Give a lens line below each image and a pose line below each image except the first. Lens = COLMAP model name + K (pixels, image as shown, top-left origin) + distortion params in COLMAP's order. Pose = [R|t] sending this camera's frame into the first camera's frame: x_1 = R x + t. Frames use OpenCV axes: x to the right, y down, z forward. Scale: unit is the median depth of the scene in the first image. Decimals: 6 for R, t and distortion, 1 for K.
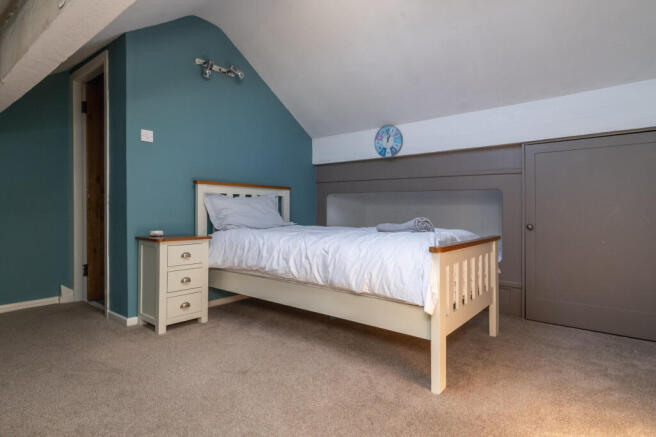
lens RADIAL K [[351.9, 0, 327.7], [0, 351.9, 206.5], [0, 0, 1]] dist [0.000991, 0.000350]
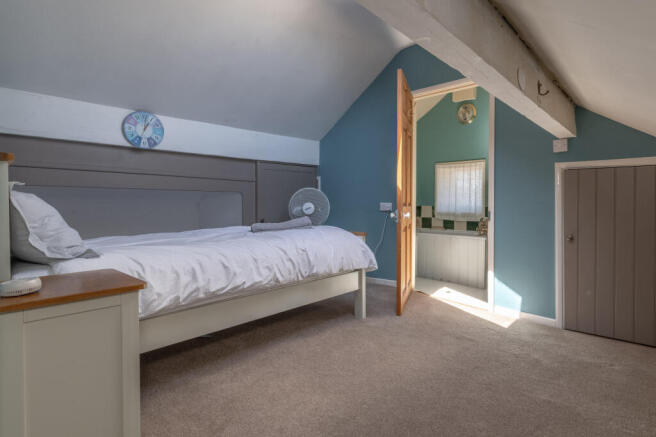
lens RADIAL K [[351.9, 0, 327.7], [0, 351.9, 206.5], [0, 0, 1]] dist [0.000991, 0.000350]
pose [[0.087385, -0.010779, 0.996116, -0.657544], [-0.012587, 0.999850, 0.011924, -0.014969], [-0.996095, -0.013580, 0.087236, 0.490988]]
